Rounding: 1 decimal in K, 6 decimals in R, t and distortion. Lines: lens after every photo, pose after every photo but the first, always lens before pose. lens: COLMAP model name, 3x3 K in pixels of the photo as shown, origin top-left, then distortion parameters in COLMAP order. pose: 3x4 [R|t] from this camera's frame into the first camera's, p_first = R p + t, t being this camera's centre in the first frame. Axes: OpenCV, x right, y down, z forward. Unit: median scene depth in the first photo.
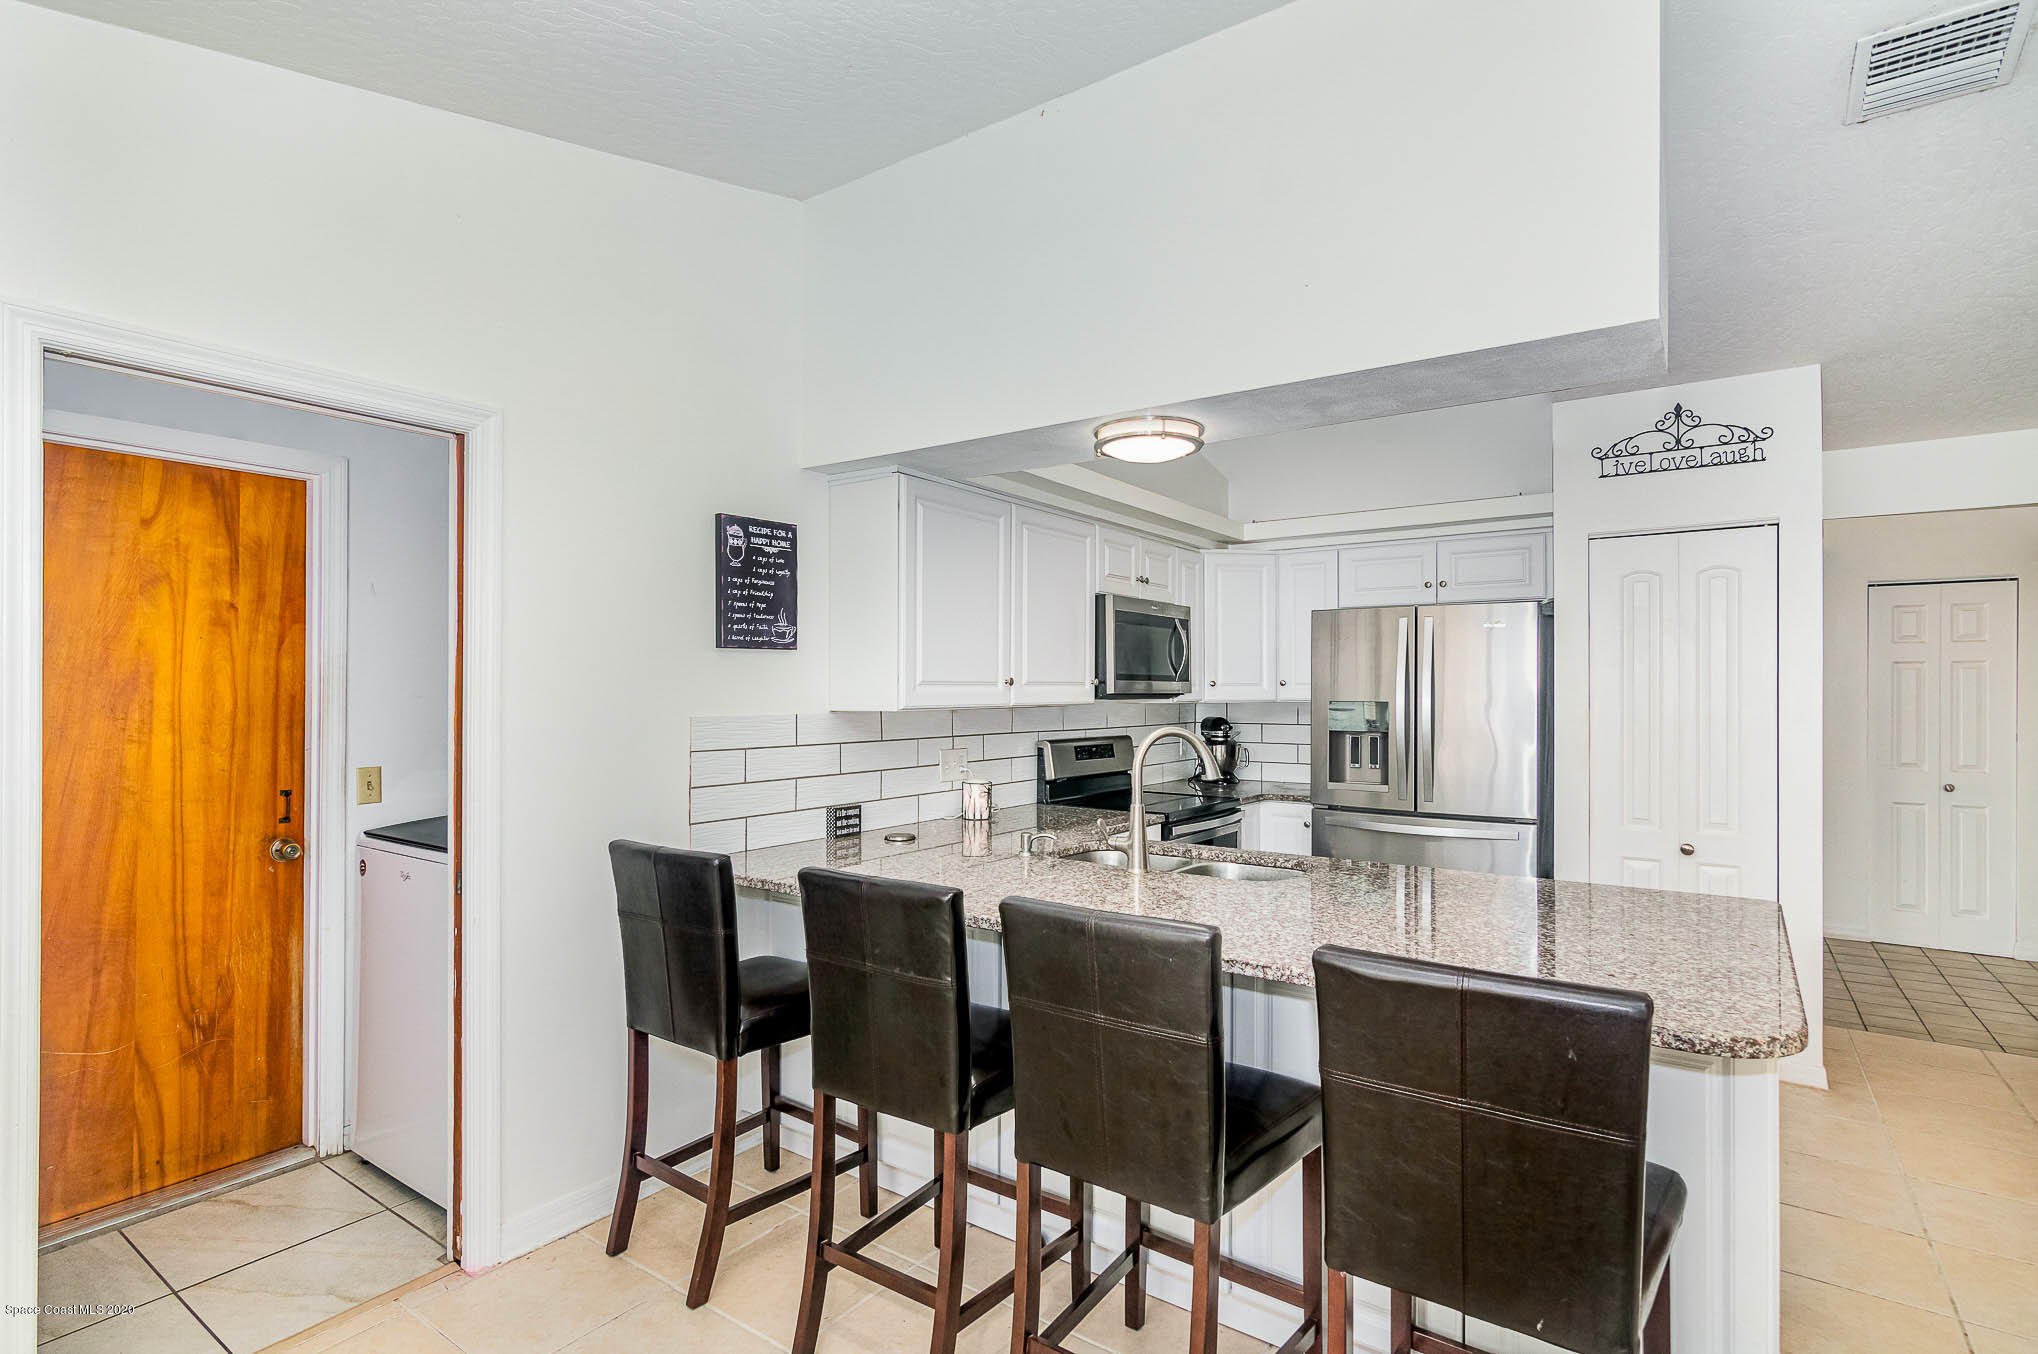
lens RADIAL K [[1009.1, 0, 1009.6], [0, 1009.1, 688.7], [0, 0, 1]] dist [0.001686, -0.000653]
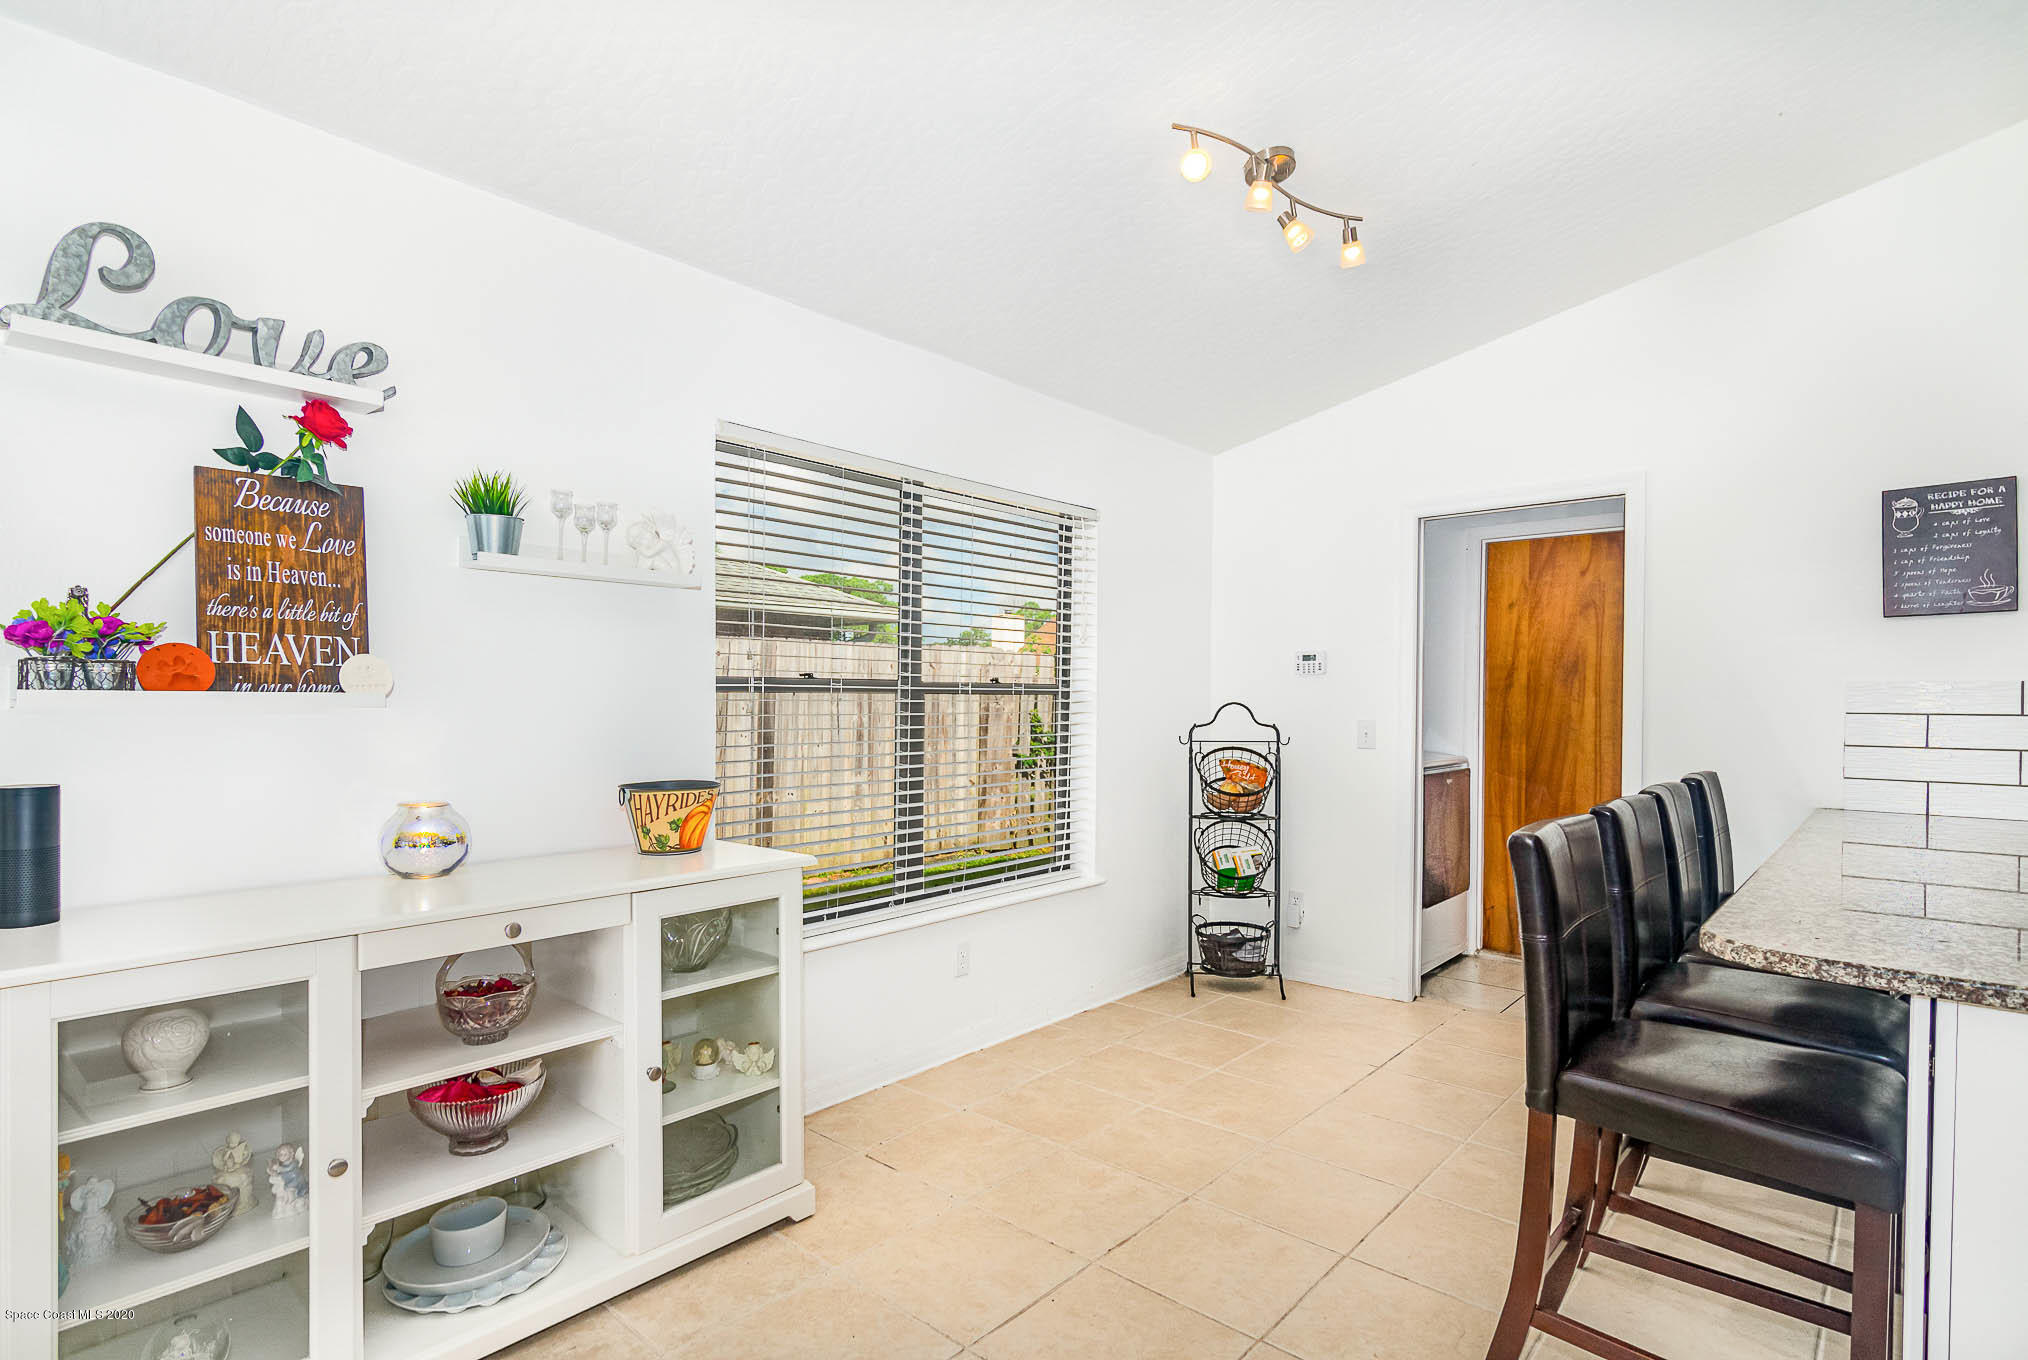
lens RADIAL K [[1004.1, 0, 999.0], [0, 1004.1, 709.8], [0, 0, 1]] dist [0.001686, -0.000653]
pose [[-0.119382, 0.009175, -0.992806, 0.779870], [-0.004232, 0.999944, 0.009749, 0.044956], [0.992839, 0.005365, -0.119337, 0.177309]]
